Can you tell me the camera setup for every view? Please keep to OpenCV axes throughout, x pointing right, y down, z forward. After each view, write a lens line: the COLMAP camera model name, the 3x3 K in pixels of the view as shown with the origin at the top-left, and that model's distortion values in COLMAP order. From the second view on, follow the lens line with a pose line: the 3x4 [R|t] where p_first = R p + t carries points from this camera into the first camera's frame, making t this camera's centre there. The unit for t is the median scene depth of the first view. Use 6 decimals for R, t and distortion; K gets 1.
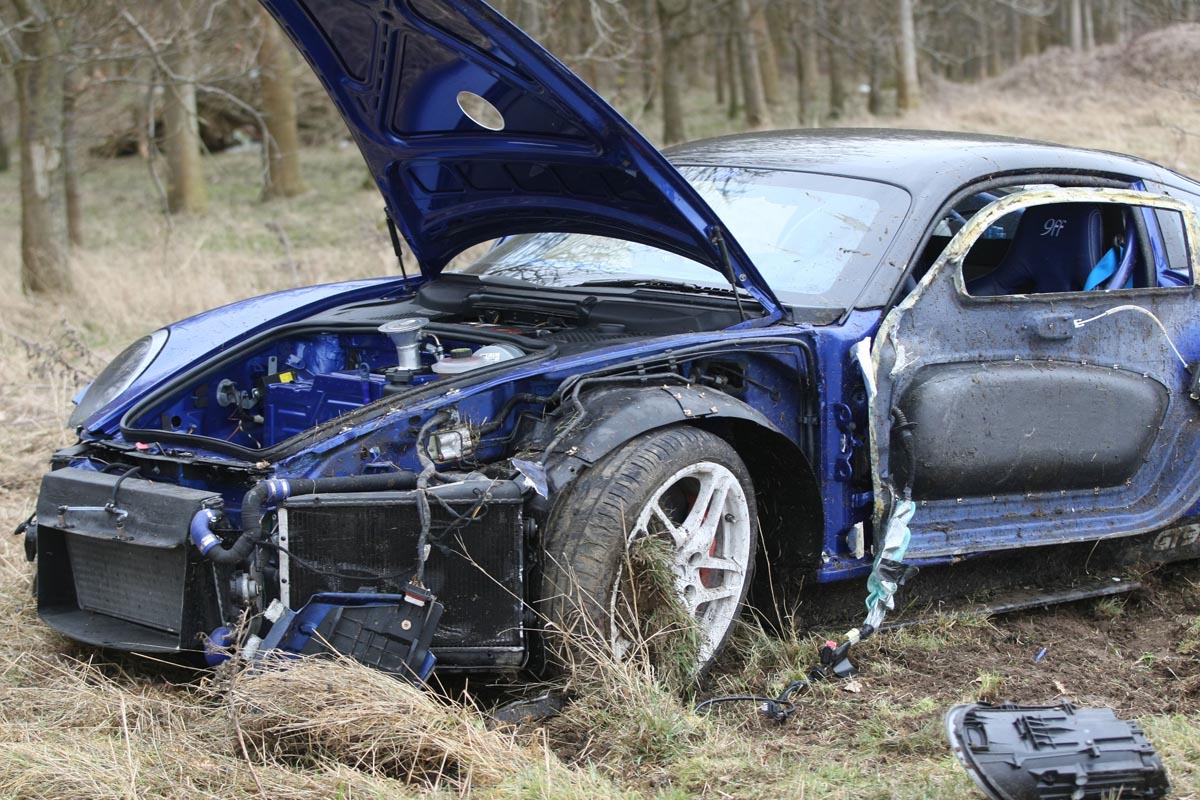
lens RADIAL K [[3619.3, 0, 600.0], [0, 3619.3, 400.0], [0, 0, 1]] dist [-0.278195, -1.408578]
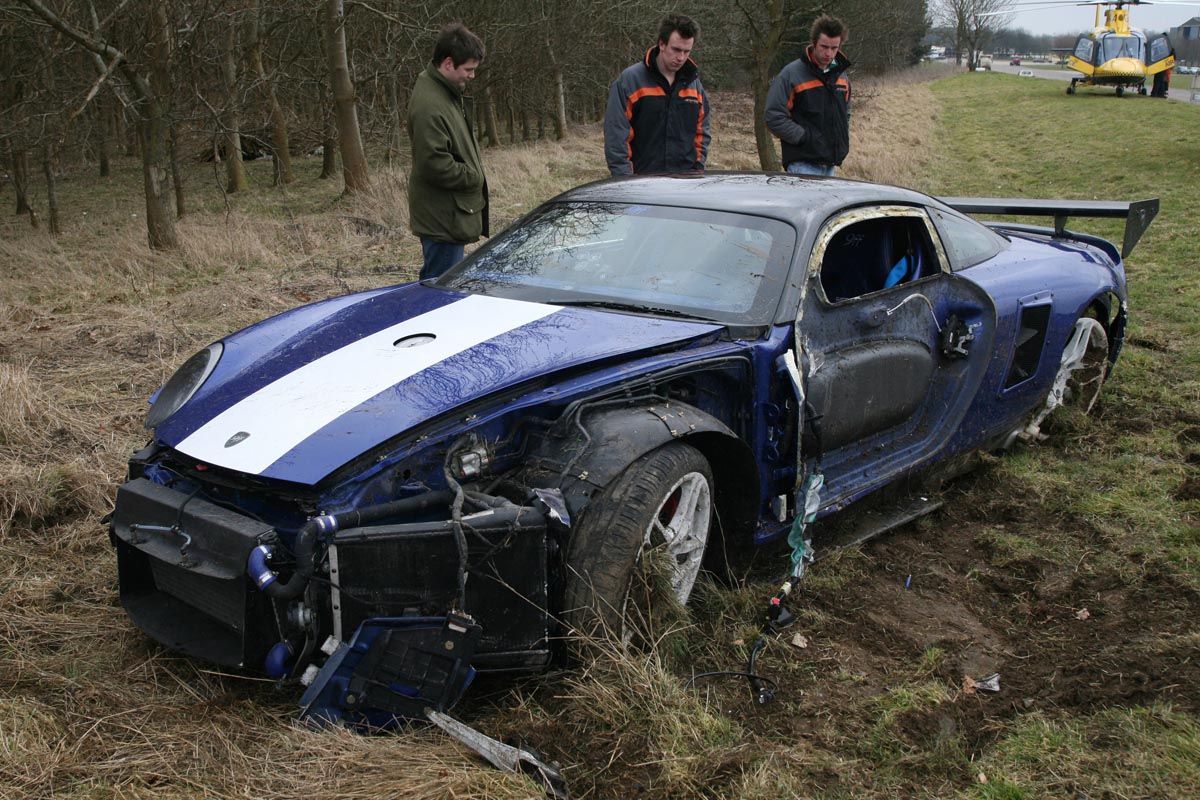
lens RADIAL K [[1352.9, 0, 562.1], [0, 1352.9, 401.7], [0, 0, 1]] dist [-0.019987, 0.008829]
pose [[0.993070, -0.033293, 0.112706, -0.060614], [0.019999, 0.992920, 0.117087, -0.058238], [-0.115806, -0.114021, 0.986706, 0.563398]]
